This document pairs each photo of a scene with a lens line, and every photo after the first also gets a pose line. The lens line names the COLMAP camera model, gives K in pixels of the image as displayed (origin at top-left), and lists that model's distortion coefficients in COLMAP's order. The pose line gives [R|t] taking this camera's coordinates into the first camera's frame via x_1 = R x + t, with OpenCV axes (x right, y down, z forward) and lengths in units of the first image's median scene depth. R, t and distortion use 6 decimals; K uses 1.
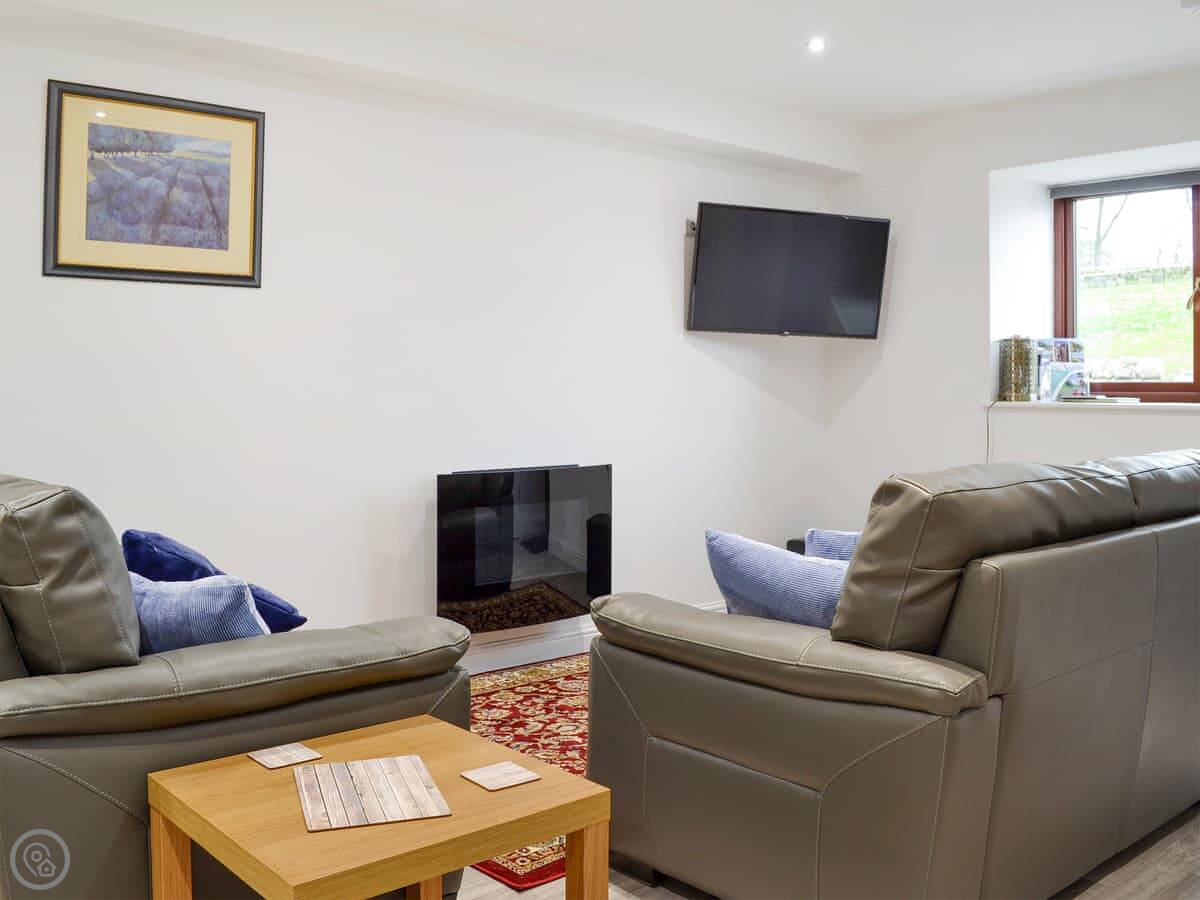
lens RADIAL K [[1125.1, 0, 599.9], [0, 1125.1, 449.0], [0, 0, 1]] dist [0.002161, 0.000000]
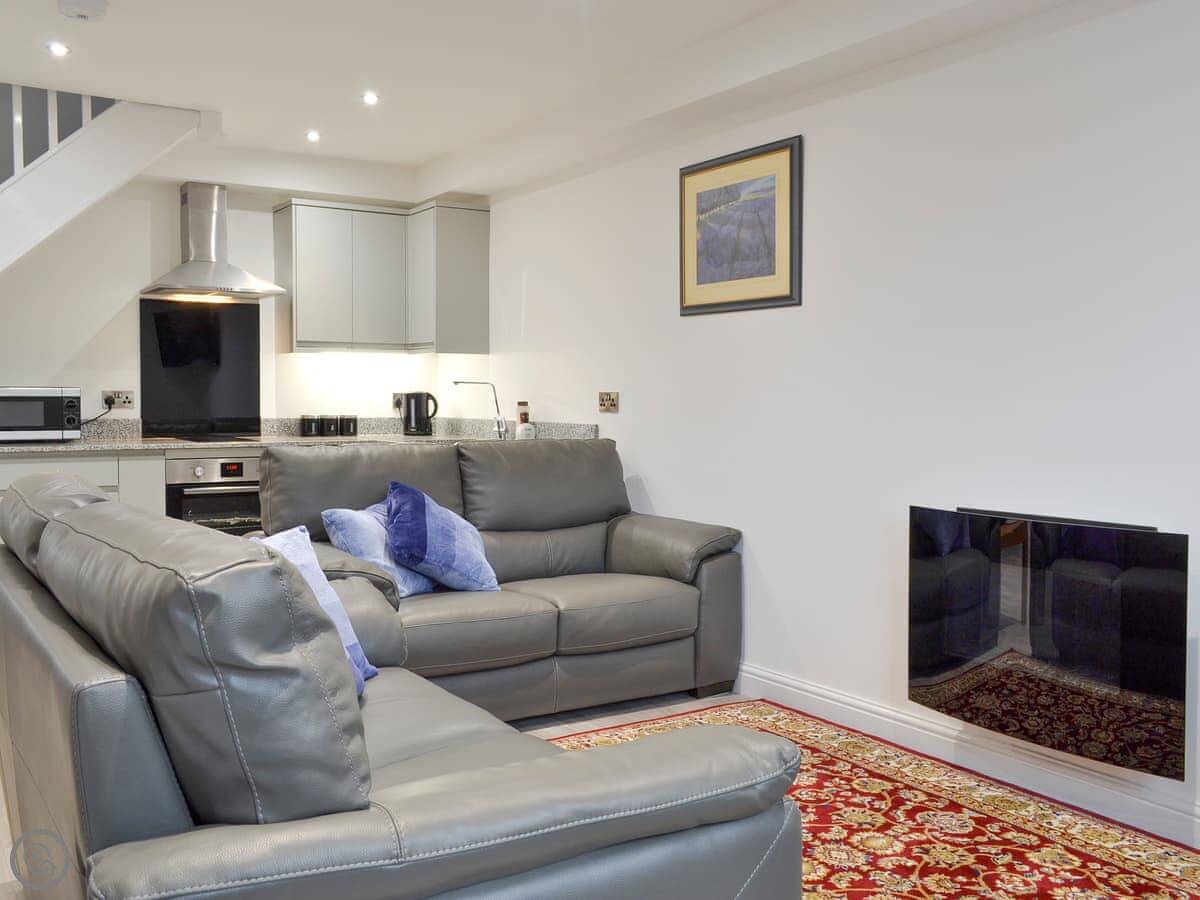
lens RADIAL K [[1125.1, 0, 599.0], [0, 1125.1, 452.1], [0, 0, 1]] dist [0.002161, 0.000000]
pose [[-0.116427, 0.060565, -0.991351, 0.799093], [-0.049149, 0.996565, 0.066655, -0.072990], [0.991982, 0.056484, -0.113051, 0.997425]]
